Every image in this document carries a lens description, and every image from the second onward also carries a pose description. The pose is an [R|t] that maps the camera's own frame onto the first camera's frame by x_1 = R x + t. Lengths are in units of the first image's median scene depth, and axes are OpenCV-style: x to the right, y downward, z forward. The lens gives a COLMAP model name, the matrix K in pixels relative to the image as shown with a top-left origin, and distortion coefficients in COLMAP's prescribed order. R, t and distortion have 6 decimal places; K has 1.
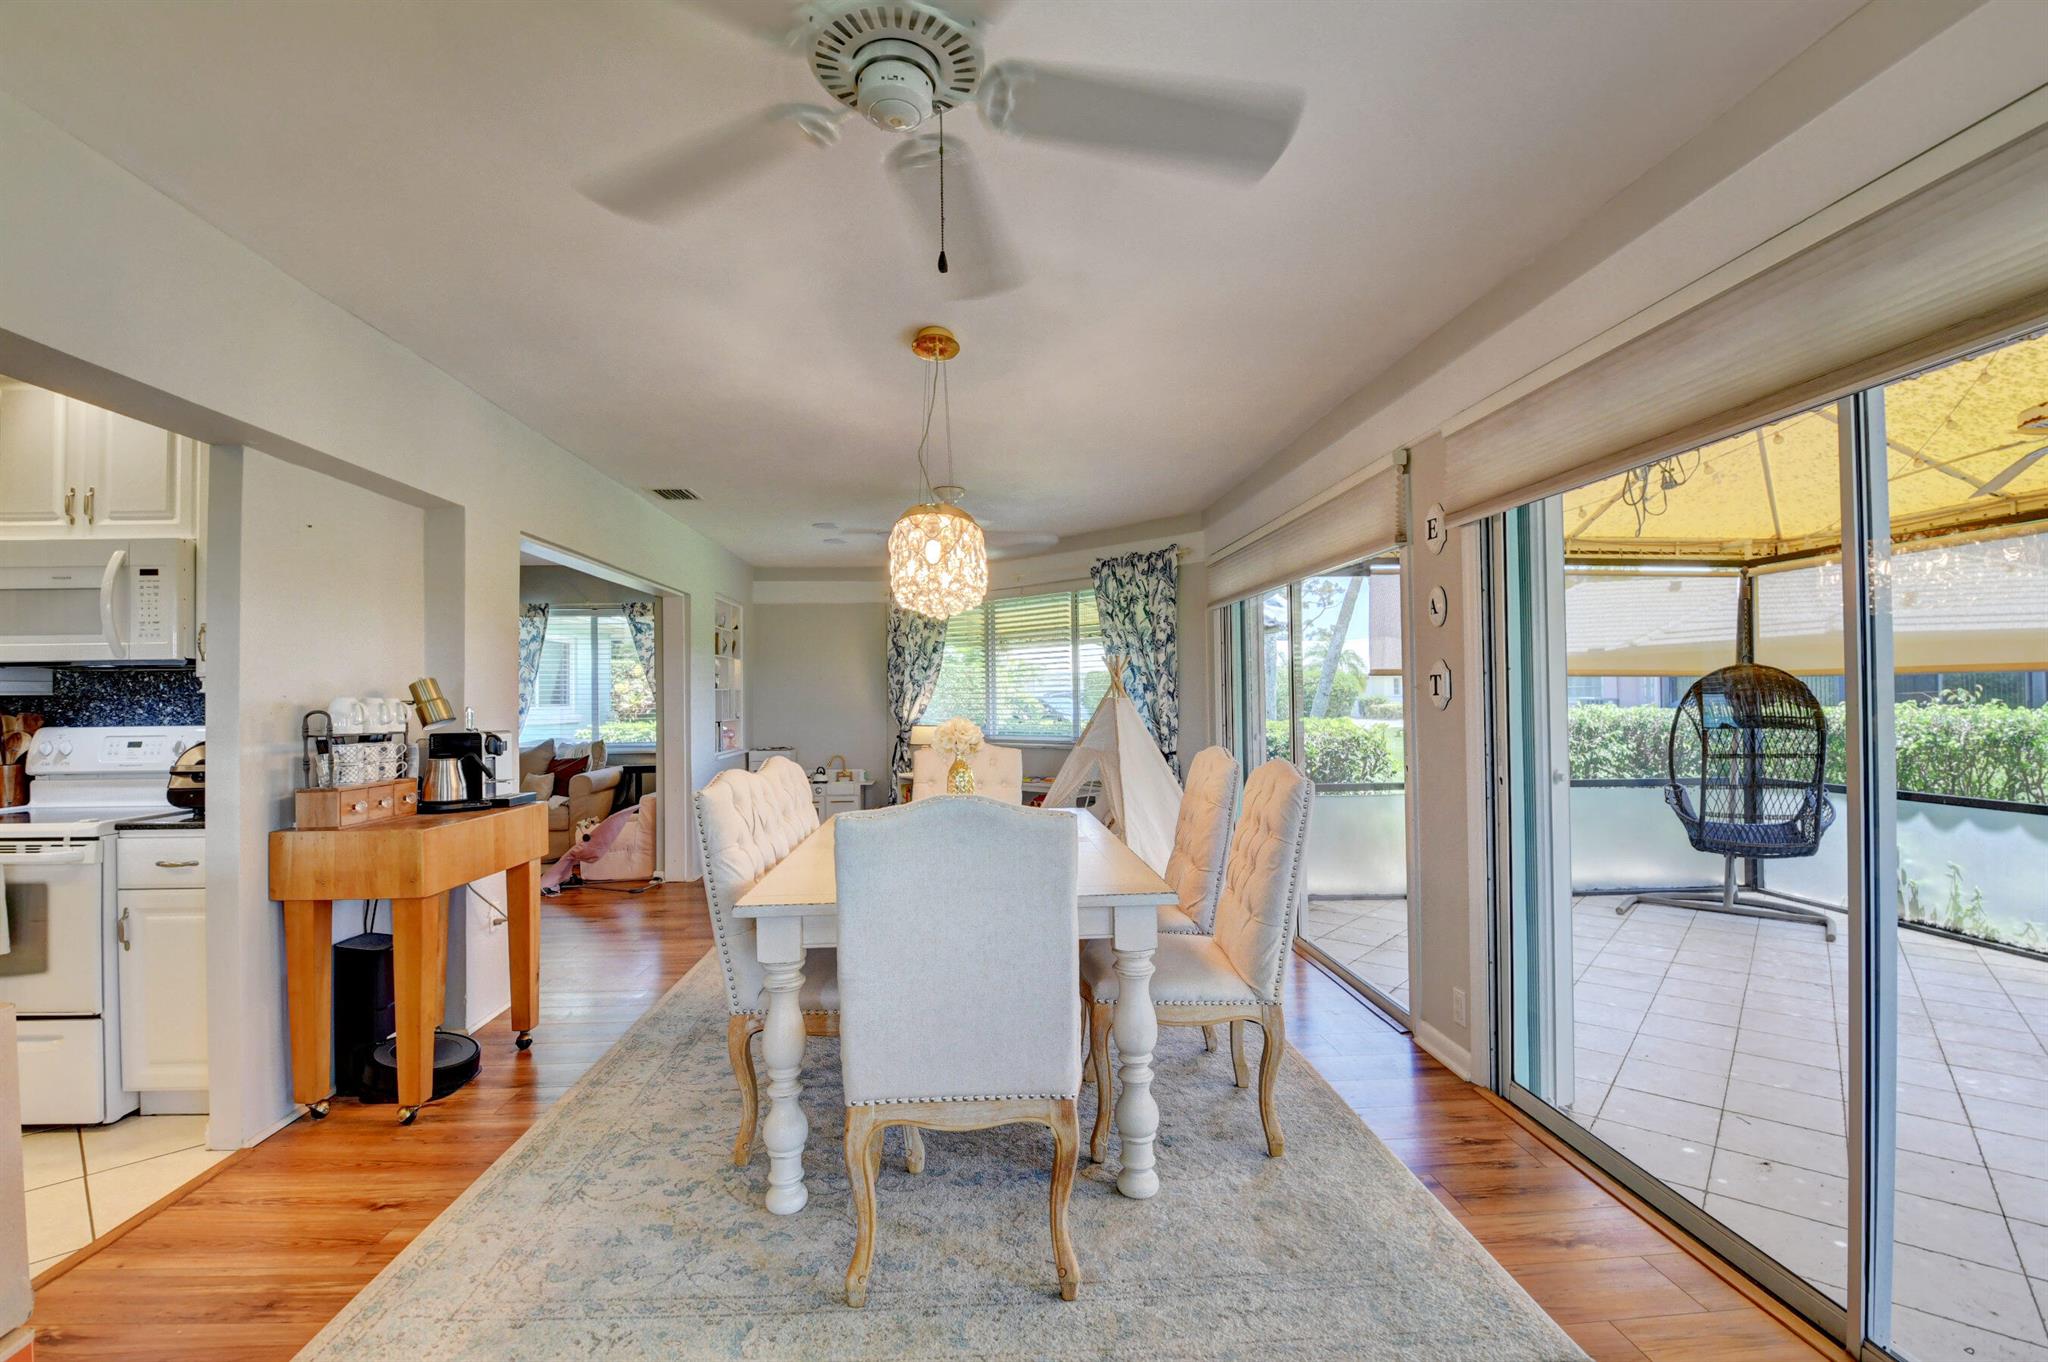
lens RADIAL K [[909.7, 0, 1024.0], [0, 909.7, 681.0], [0, 0, 1]] dist [-0.000466, -0.014403]
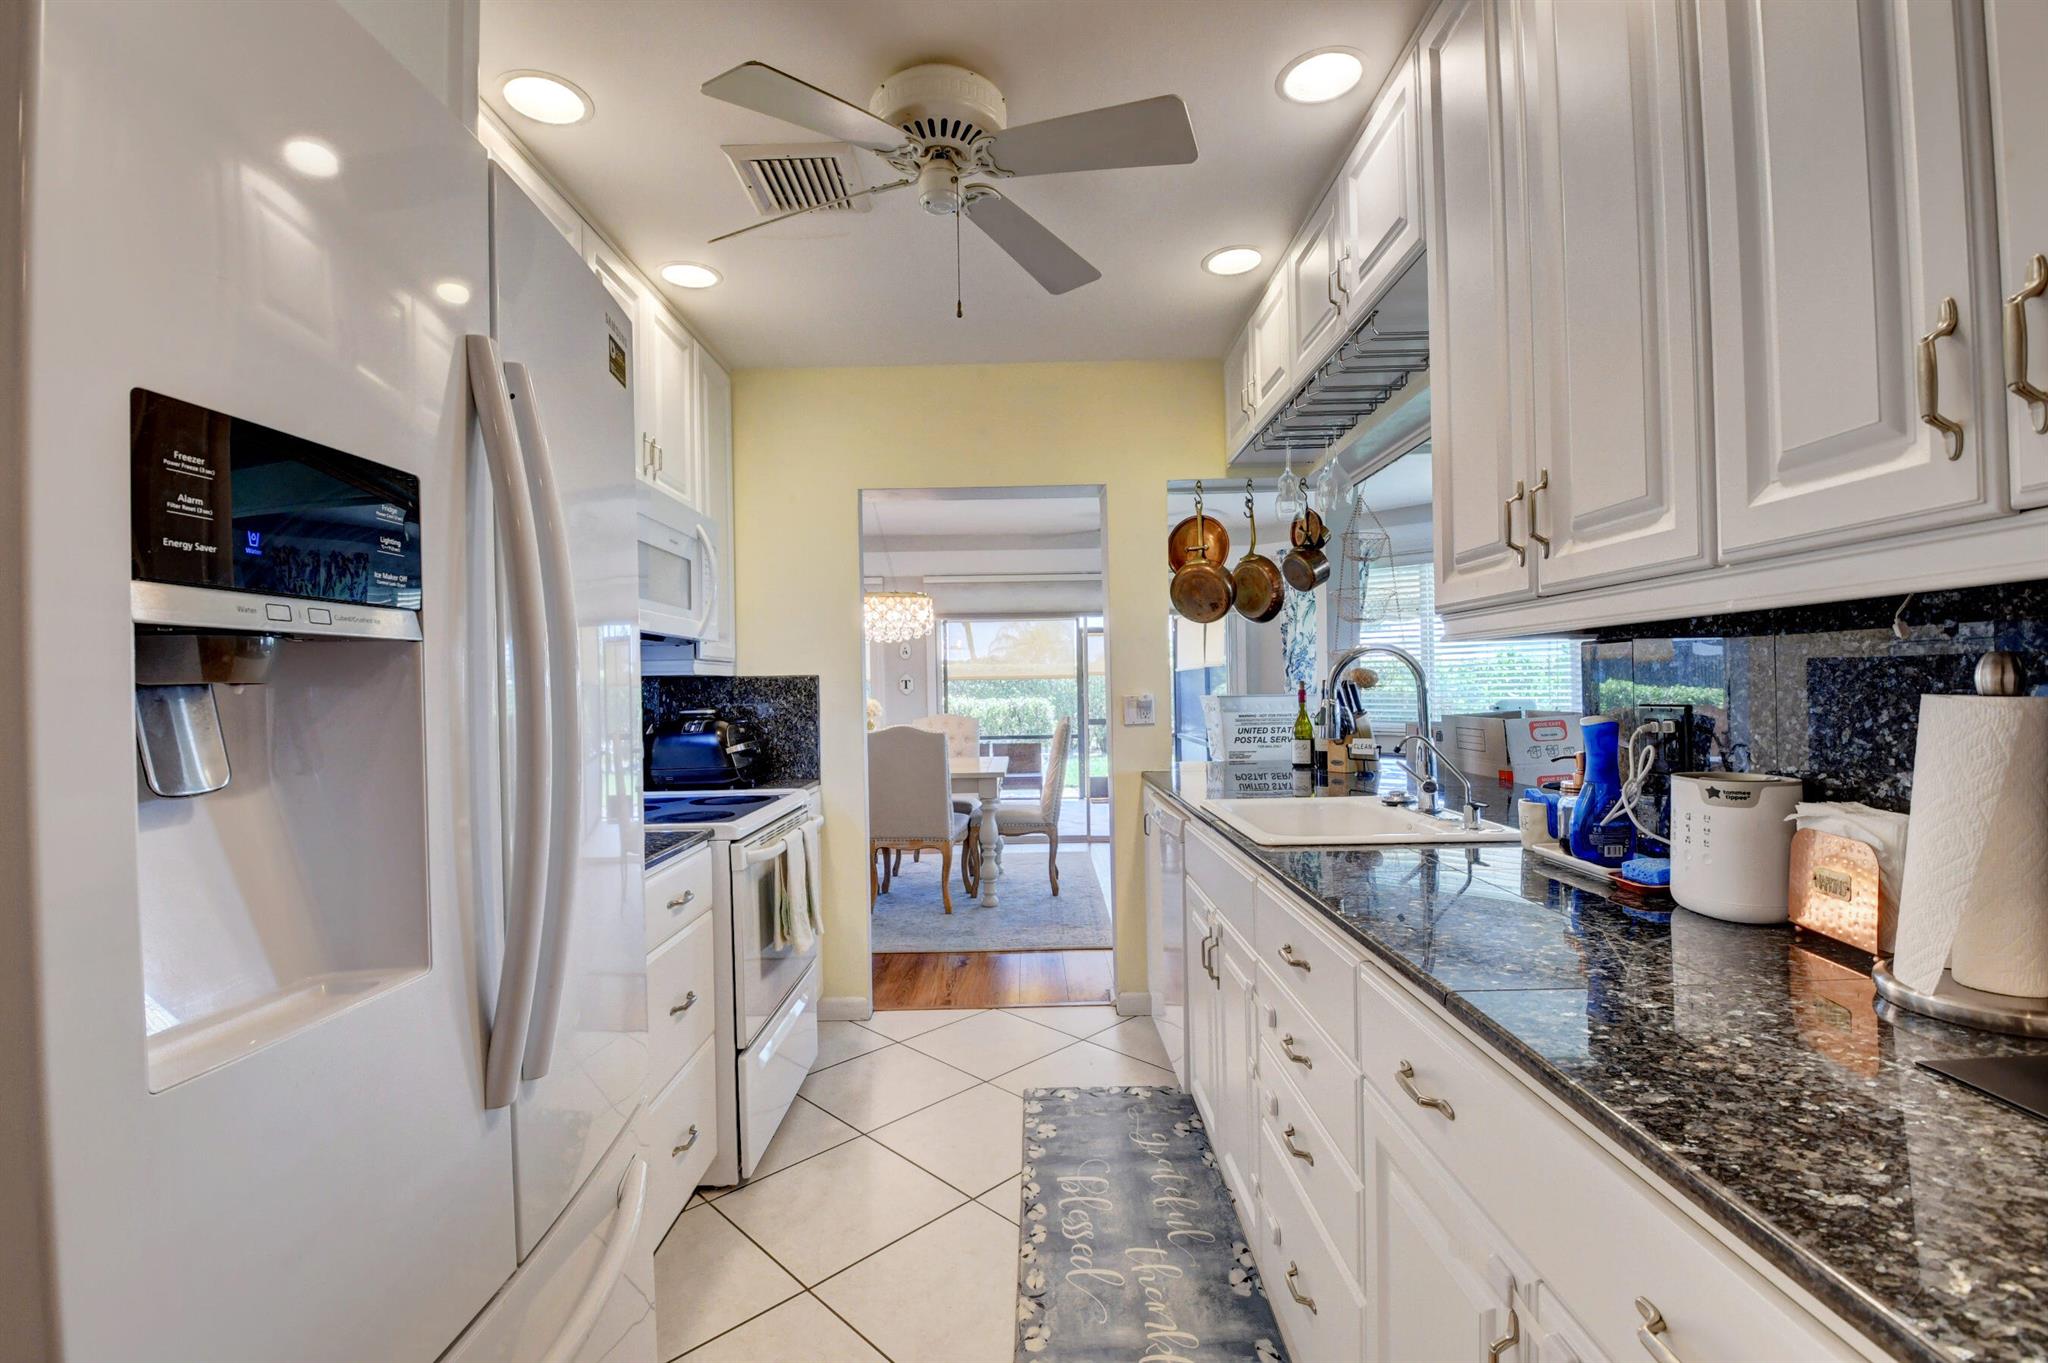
lens RADIAL K [[893.9, 0, 1020.7], [0, 893.9, 681.9], [0, 0, 1]] dist [0.027356, -0.032656]
pose [[0.070519, 0.016180, 0.997379, -1.057390], [-0.000463, 0.999869, -0.016188, 0.020441], [-0.997510, 0.000680, 0.070517, 0.320920]]
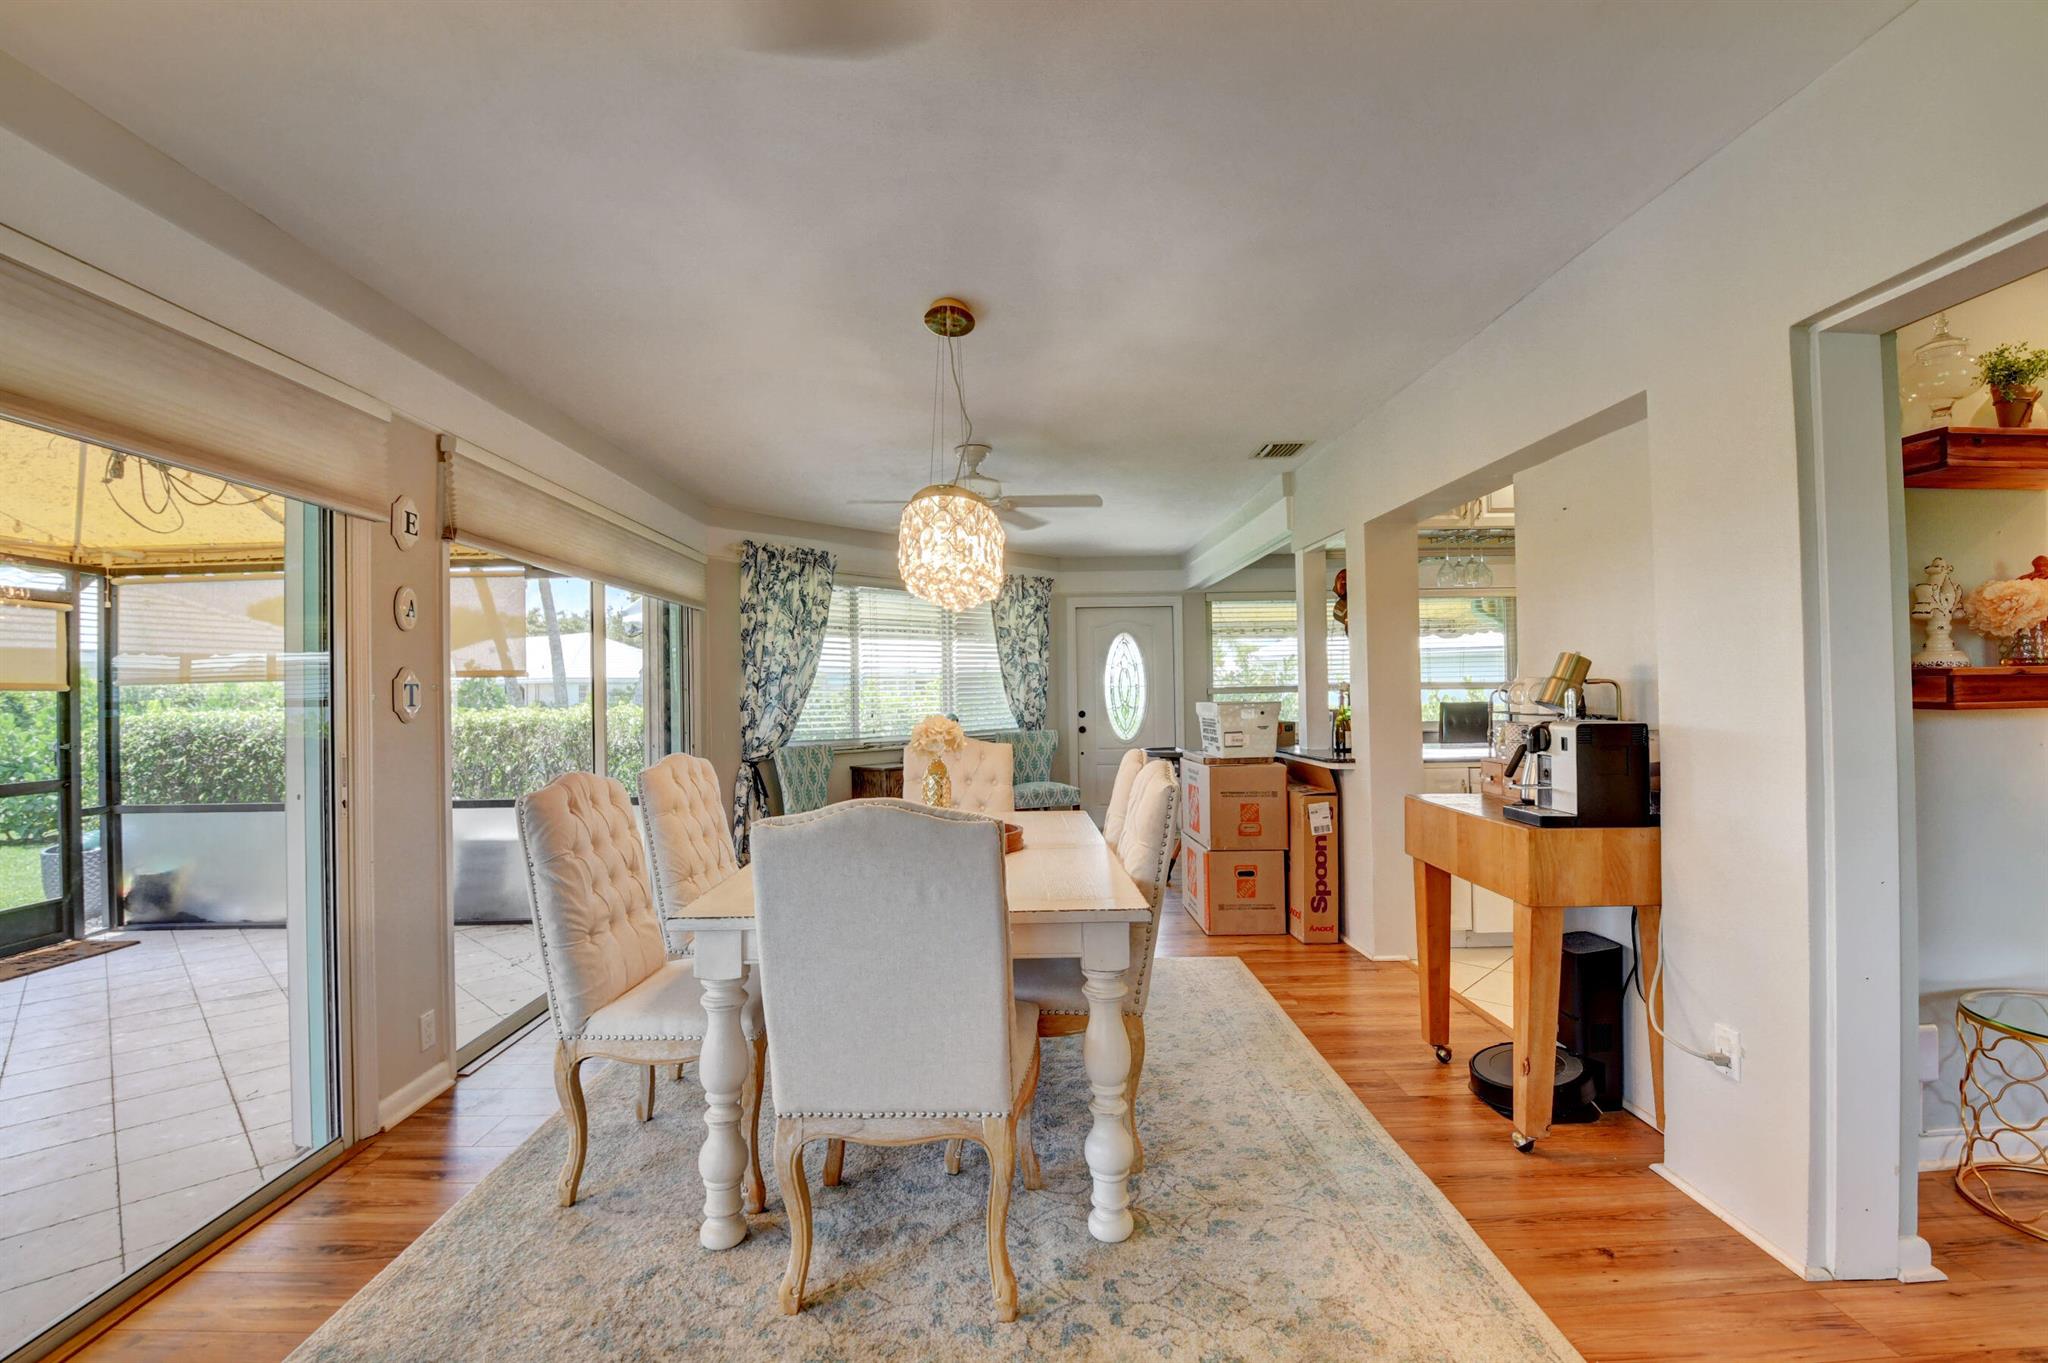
lens RADIAL K [[898.0, 0, 1011.5], [0, 898.0, 686.5], [0, 0, 1]] dist [0.021544, -0.033120]
pose [[-0.997947, 0.029381, 0.056910, -0.115594], [0.027929, 0.999268, -0.026144, 0.021126], [-0.057637, -0.024500, -0.998037, 1.091307]]
